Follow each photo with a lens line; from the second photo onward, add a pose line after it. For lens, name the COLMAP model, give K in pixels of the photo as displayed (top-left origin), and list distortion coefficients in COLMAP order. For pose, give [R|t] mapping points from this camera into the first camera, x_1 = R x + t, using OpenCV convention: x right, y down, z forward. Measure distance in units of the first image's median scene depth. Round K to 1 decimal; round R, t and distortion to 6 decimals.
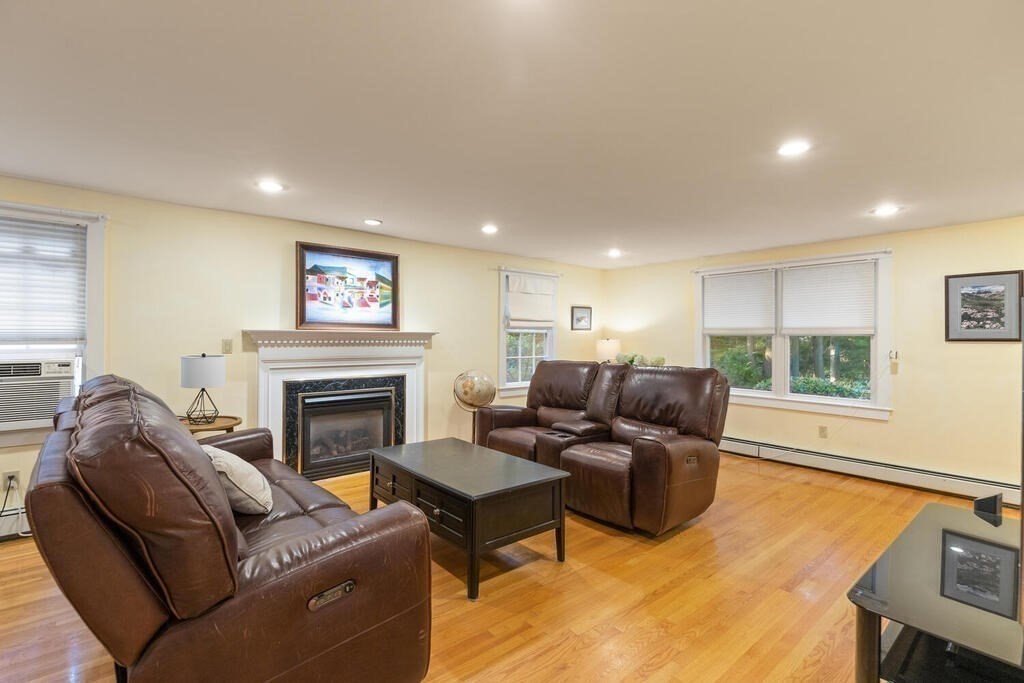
lens RADIAL K [[468.8, 0, 515.5], [0, 468.8, 335.8], [0, 0, 1]] dist [0.005102, -0.000802]
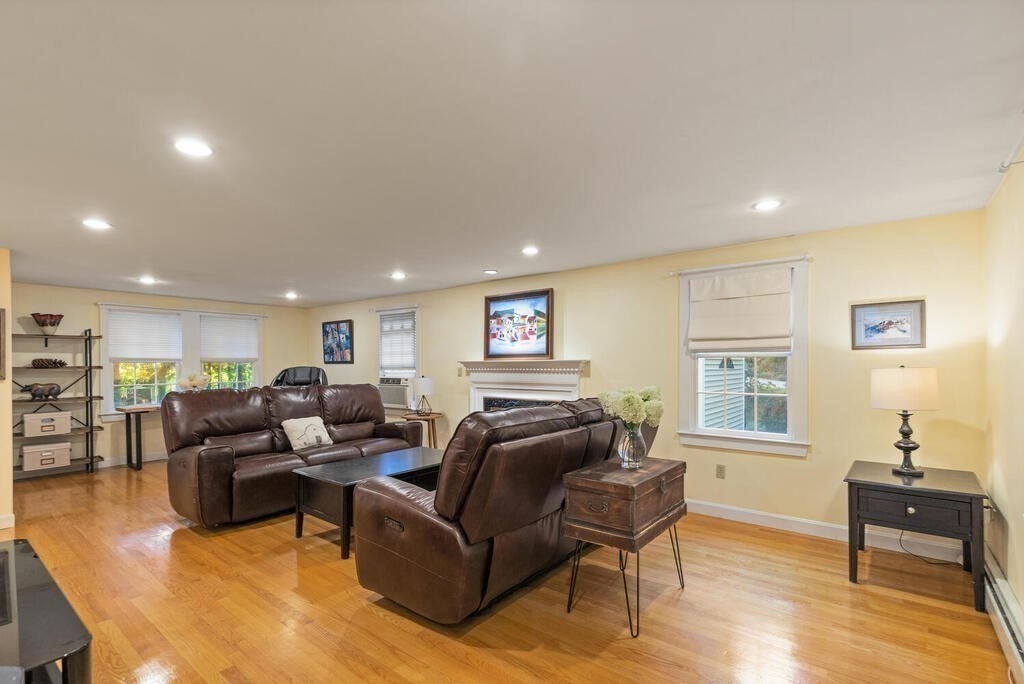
lens RADIAL K [[468.8, 0, 510.8], [0, 468.8, 365.6], [0, 0, 1]] dist [0.005102, -0.000802]
pose [[0.185190, -0.008584, -0.982665, 0.849111], [0.004526, 0.999959, -0.007883, 0.012585], [0.982692, -0.002987, 0.185221, 0.769118]]
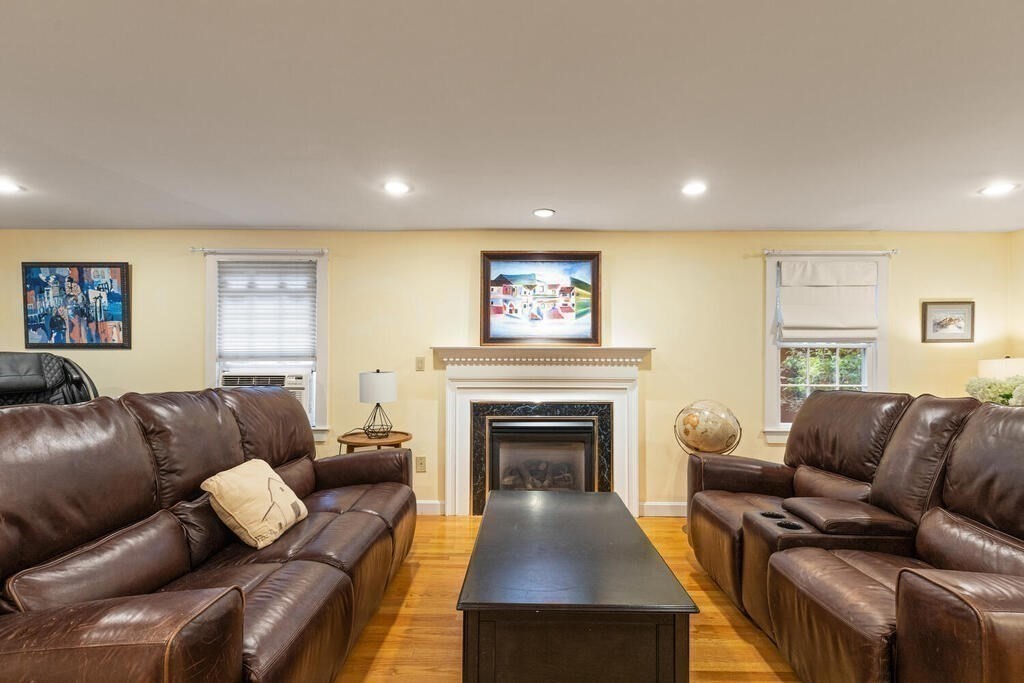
lens RADIAL K [[493.8, 0, 476.0], [0, 493.8, 358.7], [0, 0, 1]] dist [0.000153, -0.000521]
pose [[0.752561, -0.007497, -0.658479, 0.156450], [0.002560, 0.999961, -0.008460, 0.018028], [0.658517, 0.004681, 0.752551, 0.245473]]
